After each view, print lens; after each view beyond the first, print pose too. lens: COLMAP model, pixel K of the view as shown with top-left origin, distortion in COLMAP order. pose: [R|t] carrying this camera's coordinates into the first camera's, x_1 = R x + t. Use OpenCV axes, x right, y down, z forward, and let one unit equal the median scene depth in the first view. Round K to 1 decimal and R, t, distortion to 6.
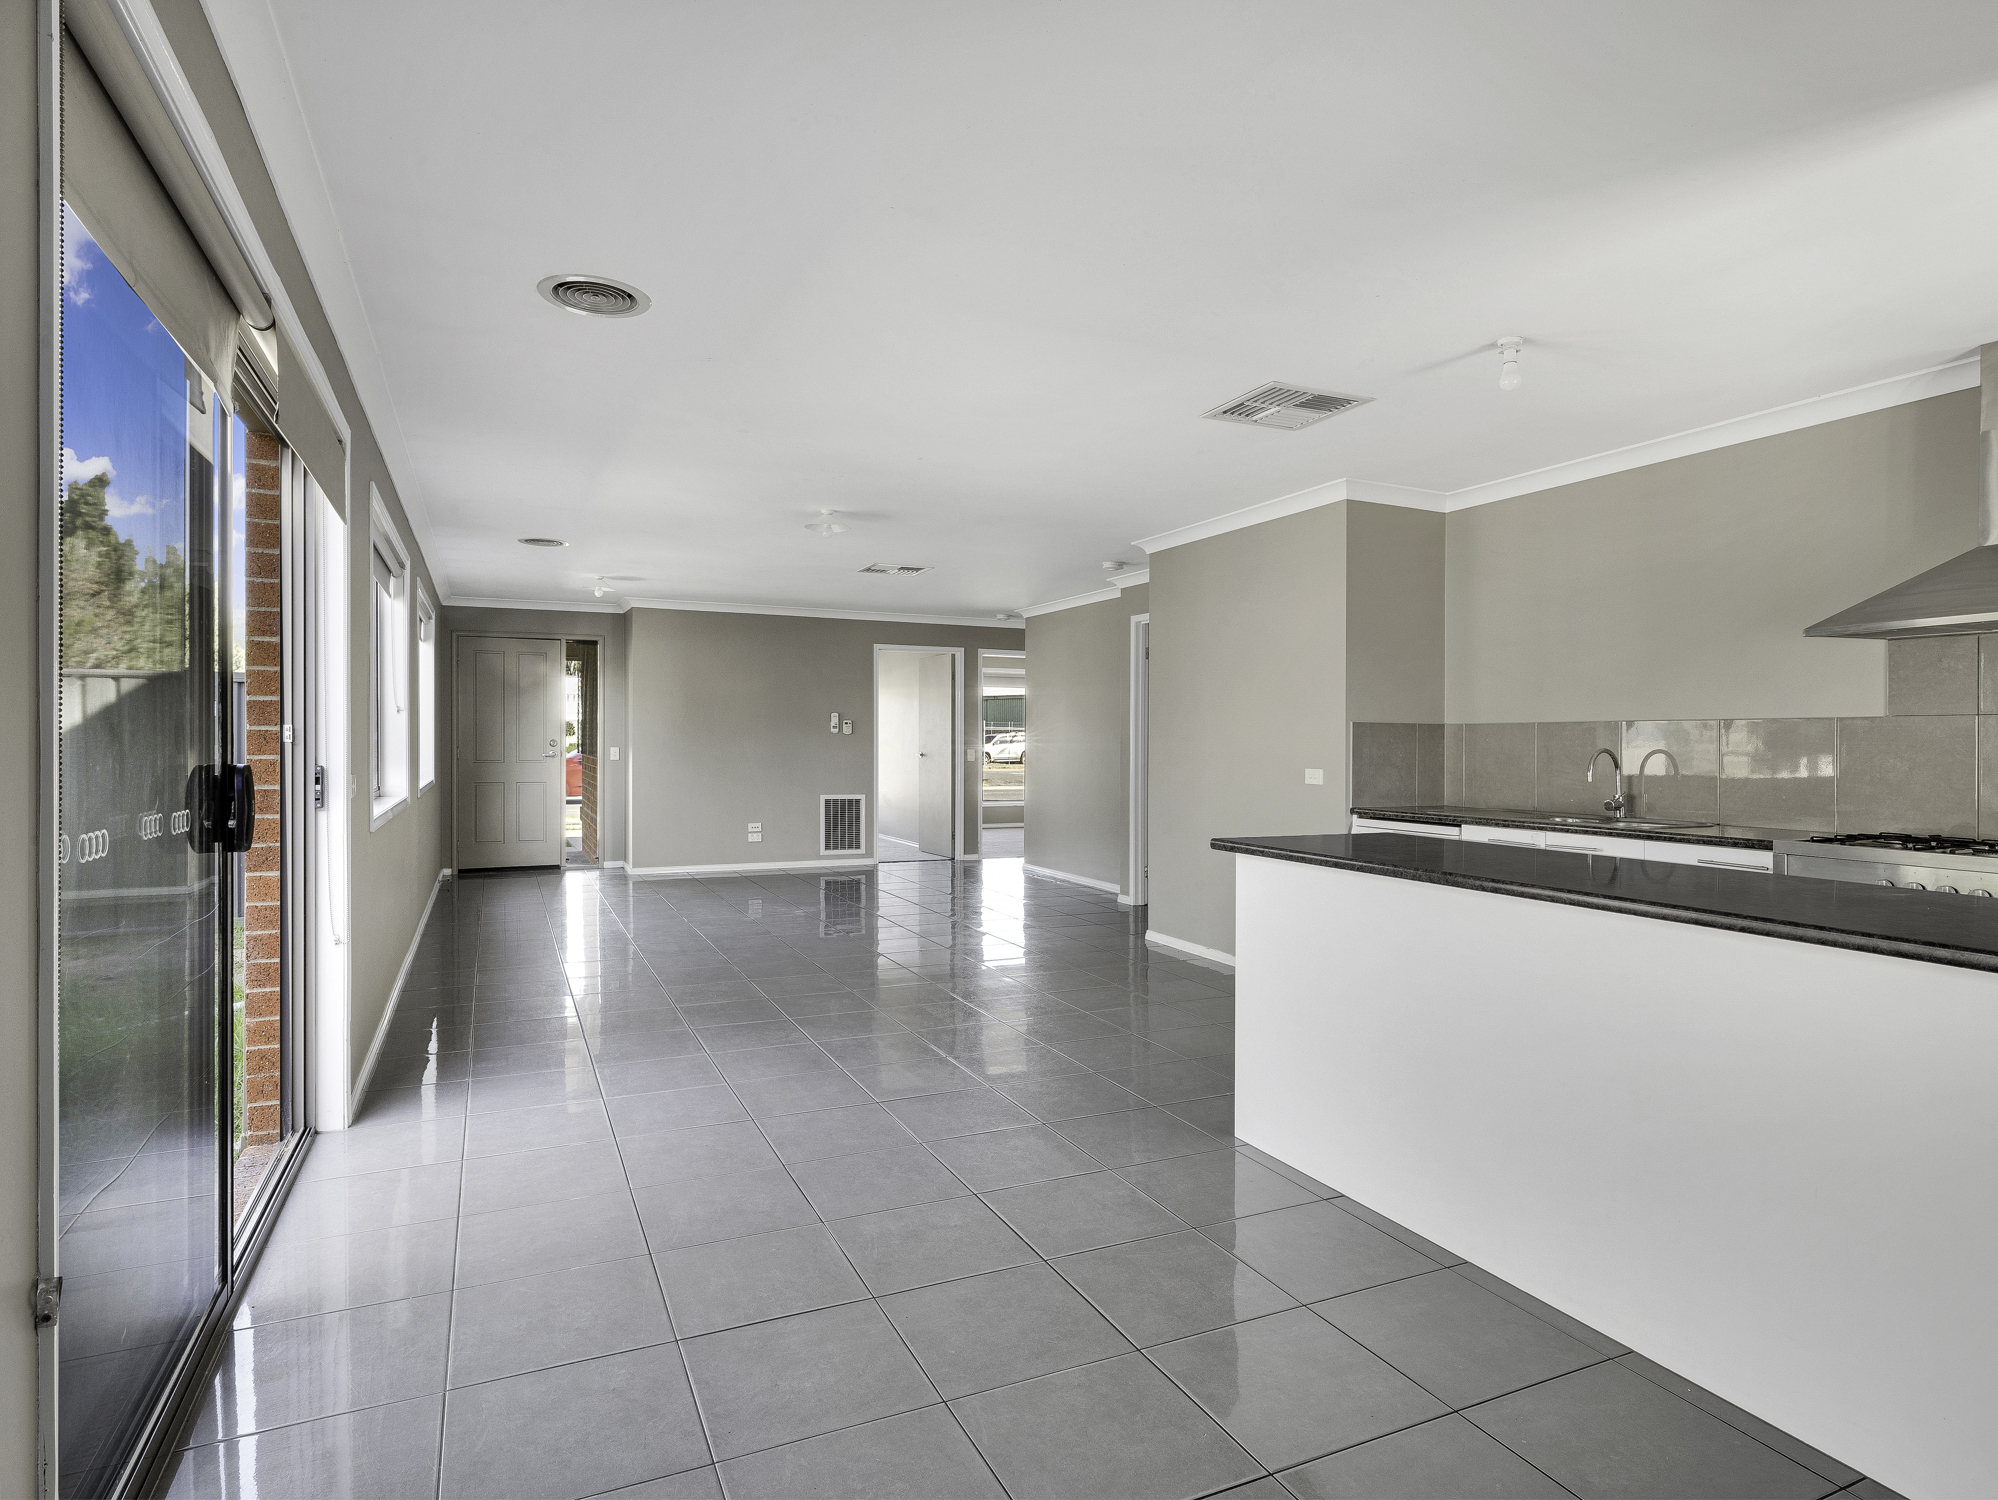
lens RADIAL K [[1084.4, 0, 999.8], [0, 1084.4, 746.9], [0, 0, 1]] dist [0.003382, 0.000603]
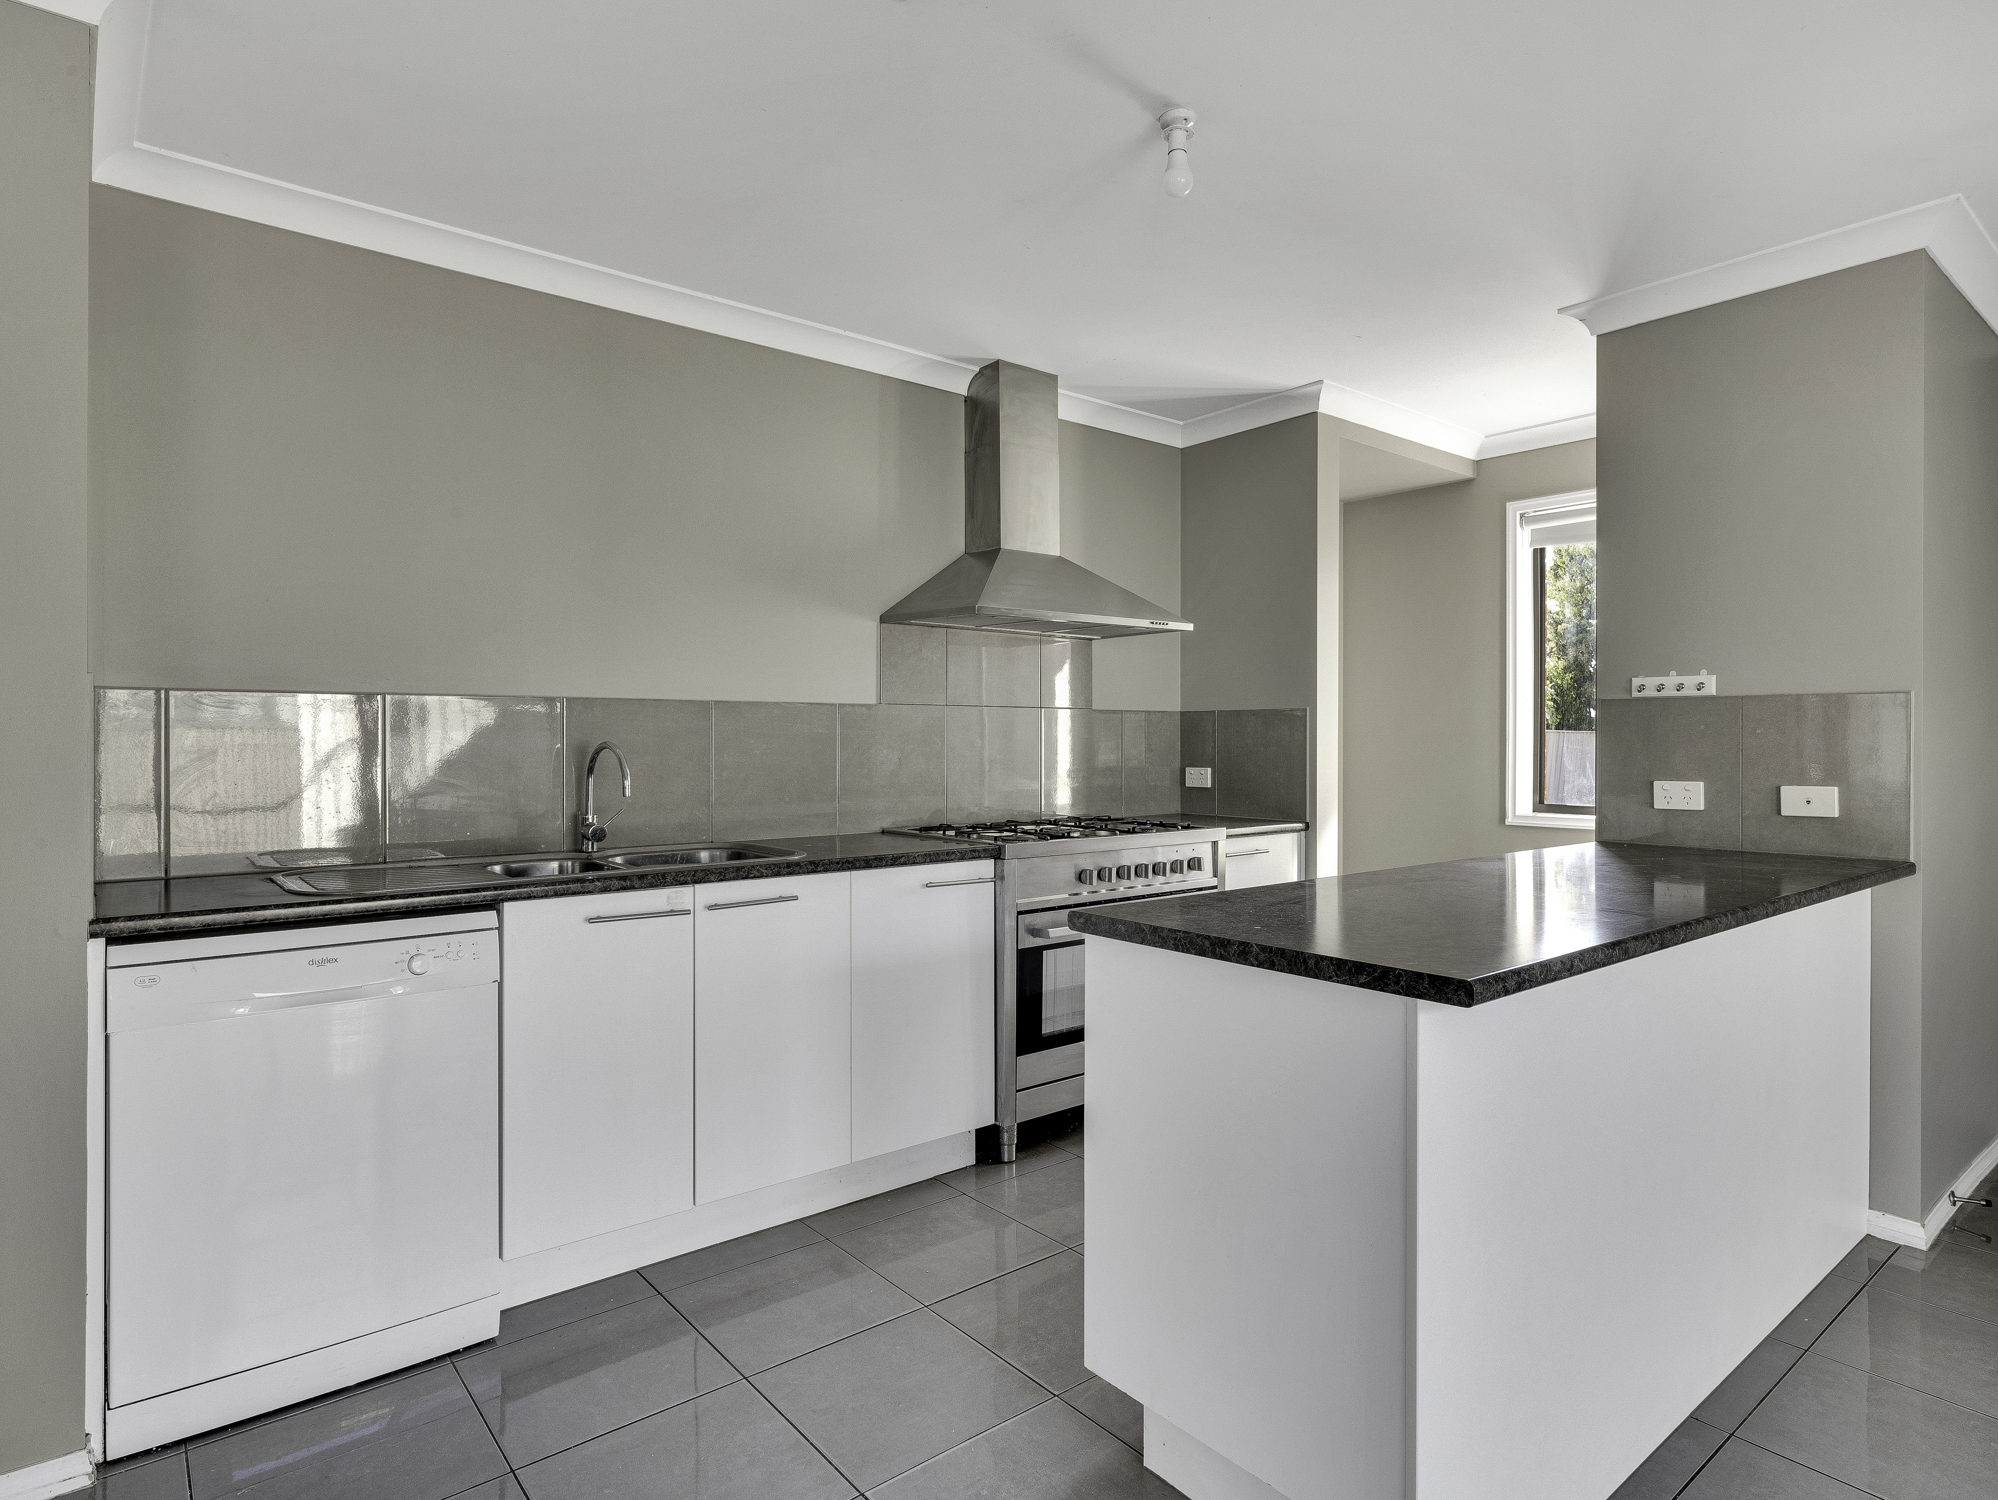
lens RADIAL K [[1100.5, 0, 999.6], [0, 1100.5, 743.7], [0, 0, 1]] dist [-0.000930, -0.000028]
pose [[-0.247223, -0.006375, 0.968938, -0.136347], [0.006592, 0.999944, 0.008261, -0.000812], [-0.968936, 0.008429, -0.247168, 1.171294]]
